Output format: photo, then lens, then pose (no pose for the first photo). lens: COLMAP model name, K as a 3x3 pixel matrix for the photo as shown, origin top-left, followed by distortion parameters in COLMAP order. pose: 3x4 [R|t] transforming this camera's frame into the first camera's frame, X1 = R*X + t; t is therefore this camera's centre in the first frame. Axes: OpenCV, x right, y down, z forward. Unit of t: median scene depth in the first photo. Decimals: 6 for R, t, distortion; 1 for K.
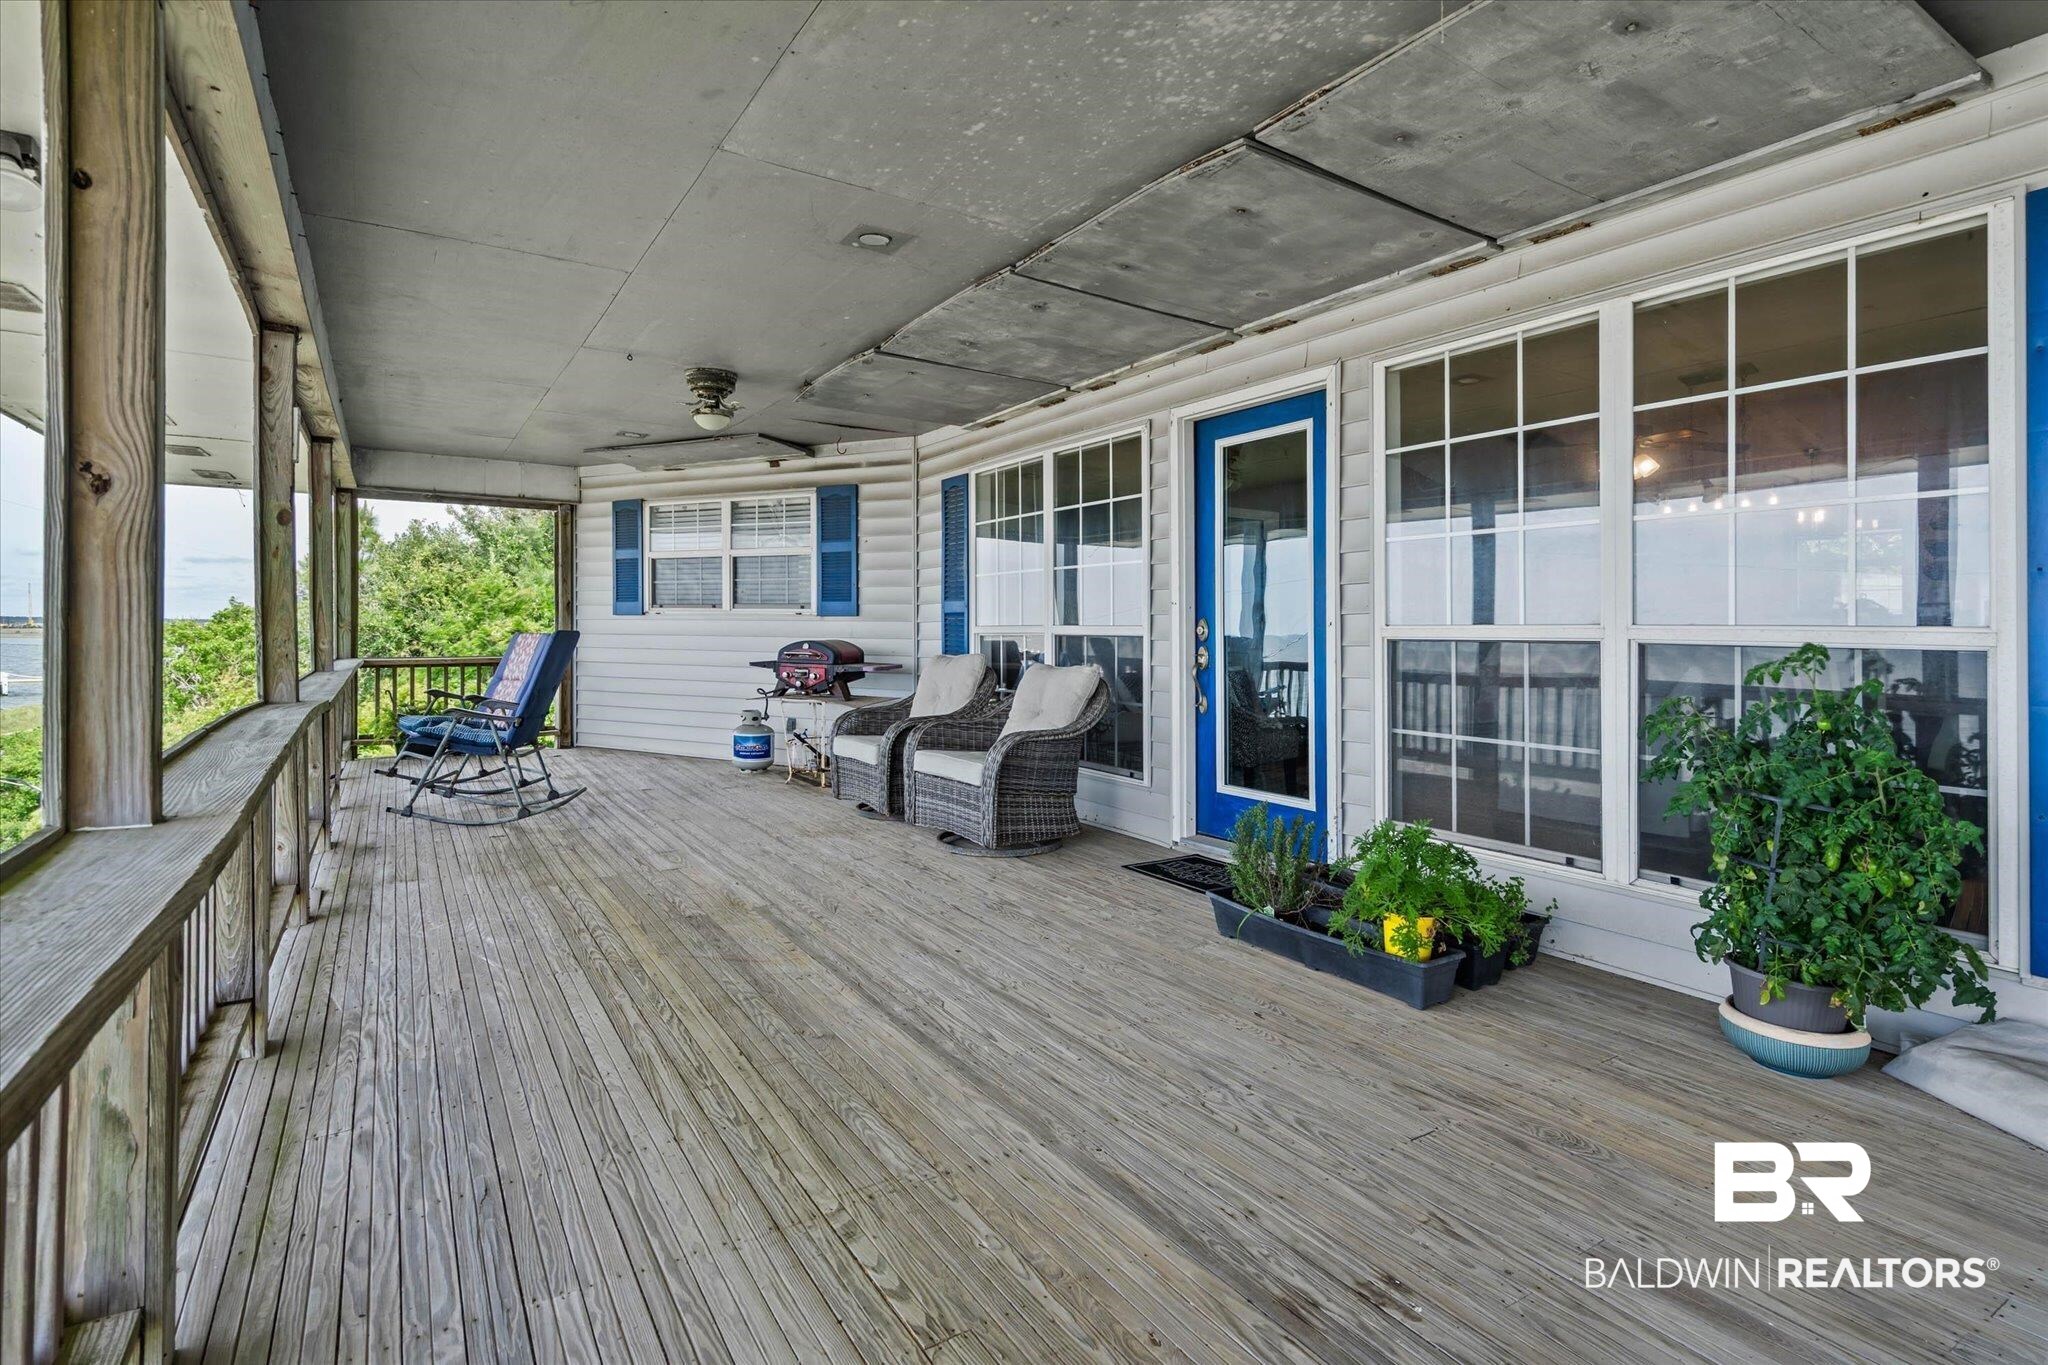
lens RADIAL K [[1004.4, 0, 1063.5], [0, 1004.4, 625.3], [0, 0, 1]] dist [-0.005823, -0.000393]
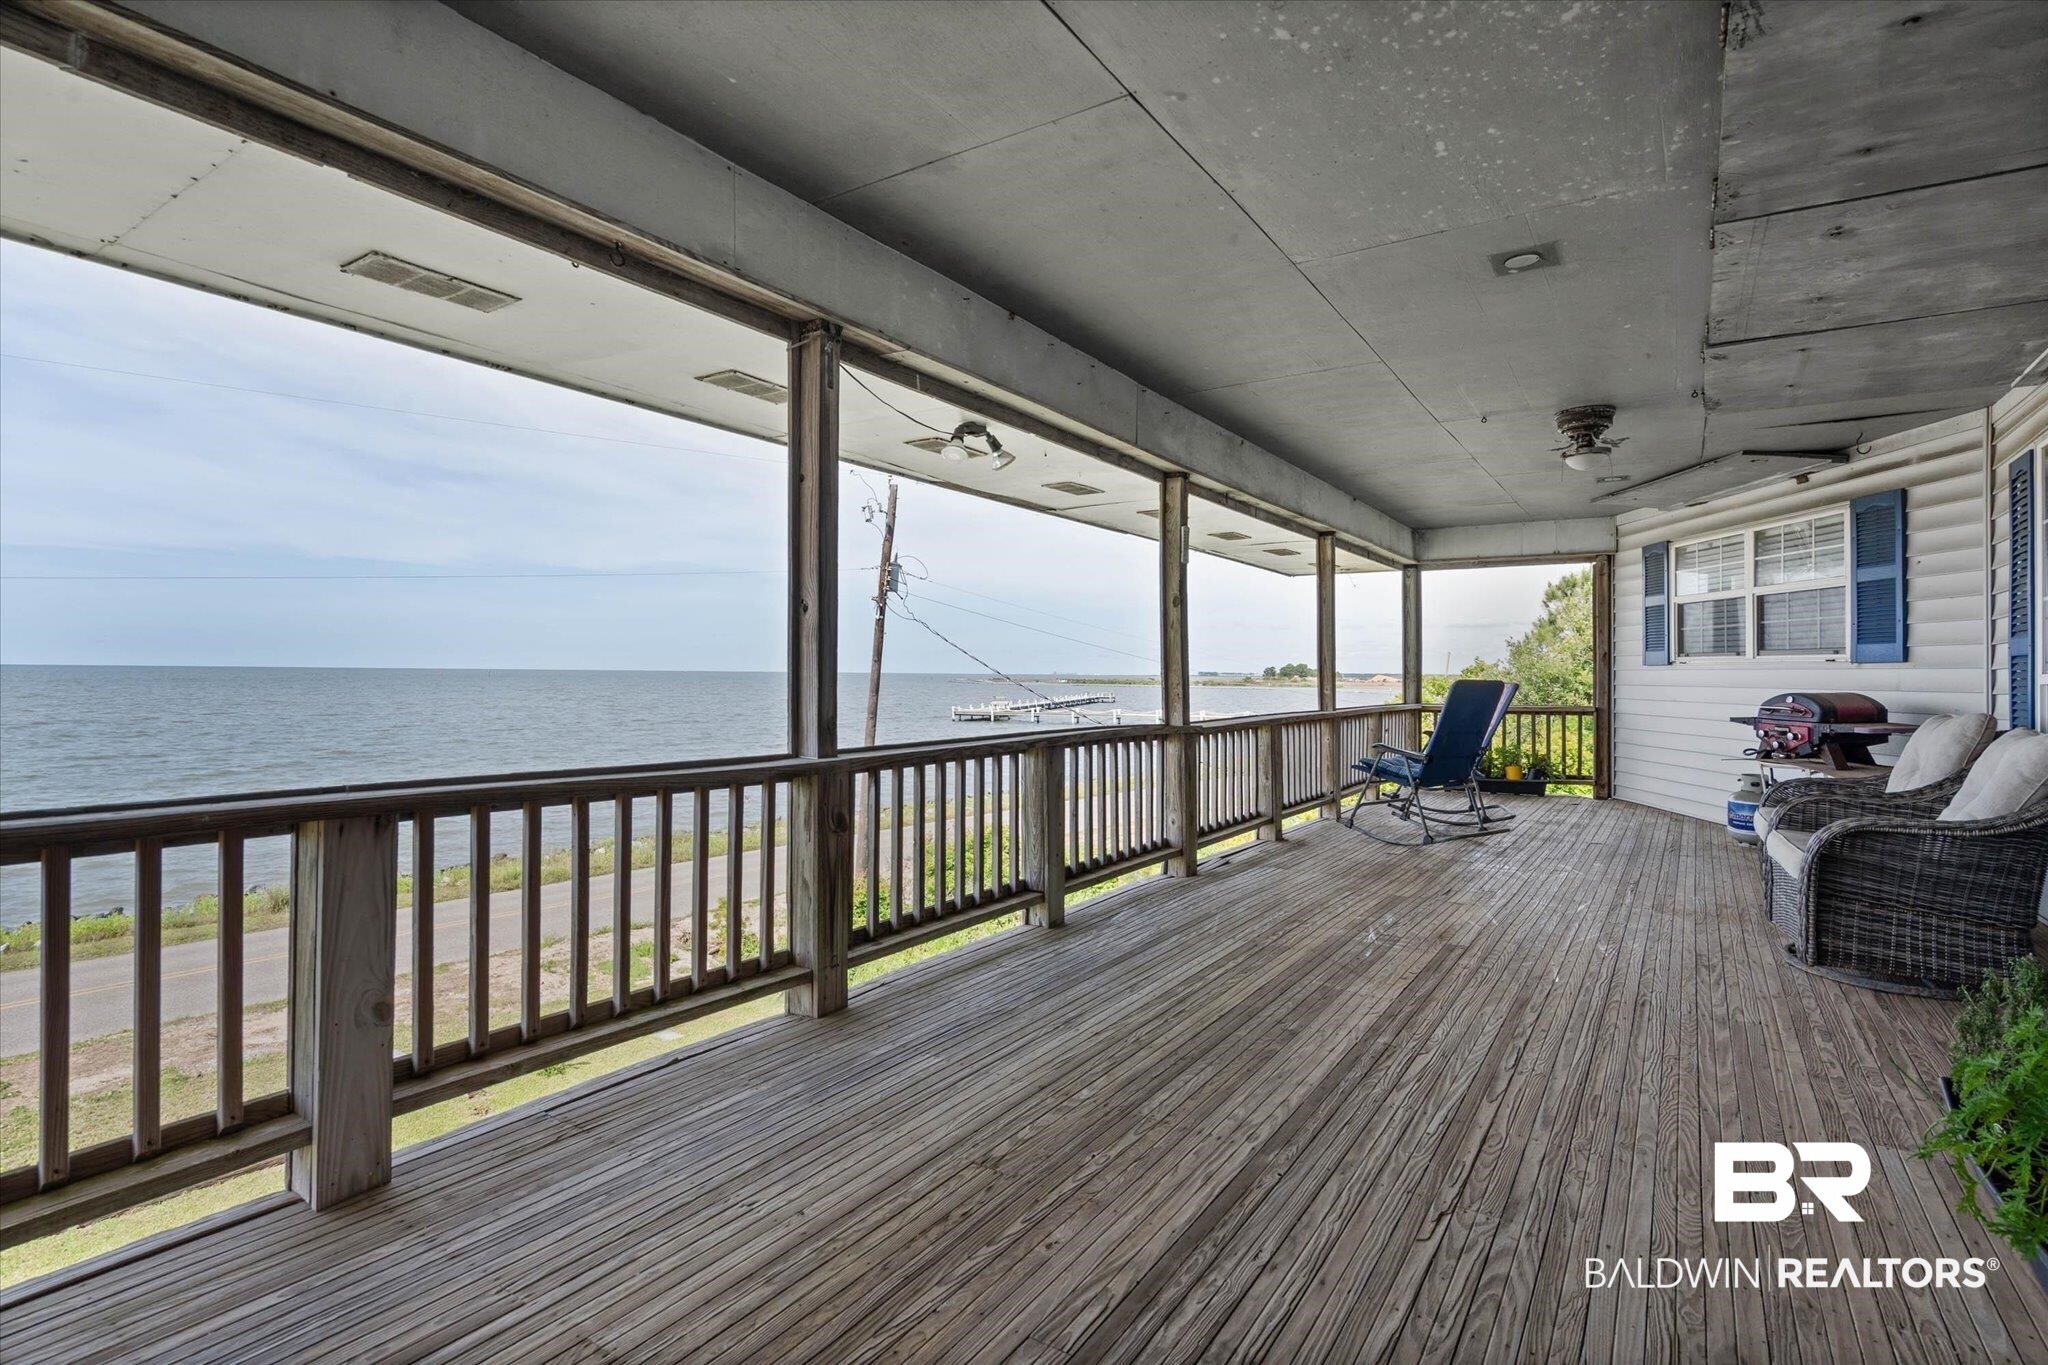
lens RADIAL K [[1004.4, 0, 1026.4], [0, 1004.4, 684.0], [0, 0, 1]] dist [-0.005823, -0.000393]
pose [[0.386659, 0.003643, -0.922215, 0.240450], [0.000254, 0.999992, 0.004057, 0.004269], [0.922223, -0.001803, 0.386655, 0.099737]]
